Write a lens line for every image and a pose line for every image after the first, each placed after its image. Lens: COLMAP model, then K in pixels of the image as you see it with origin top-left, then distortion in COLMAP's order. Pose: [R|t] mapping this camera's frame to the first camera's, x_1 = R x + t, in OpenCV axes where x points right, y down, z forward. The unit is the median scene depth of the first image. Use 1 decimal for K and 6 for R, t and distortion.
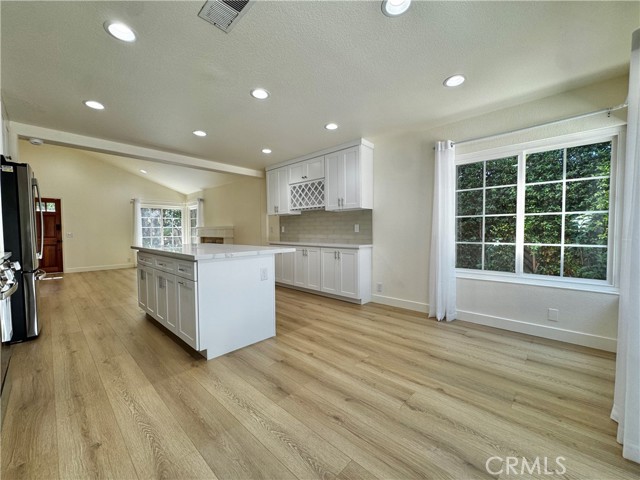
lens RADIAL K [[257.6, 0, 320.3], [0, 257.6, 240.8], [0, 0, 1]] dist [-0.001484, -0.000177]
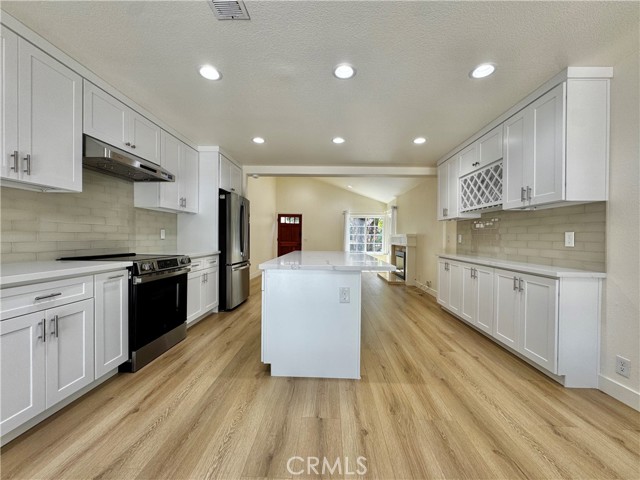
lens RADIAL K [[257.6, 0, 321.8], [0, 257.6, 239.4], [0, 0, 1]] dist [-0.001484, -0.000177]
pose [[0.658705, 0.019785, -0.752141, 0.205494], [-0.045252, 0.998886, -0.013354, -0.017456], [0.751040, 0.042832, 0.658866, 0.262287]]
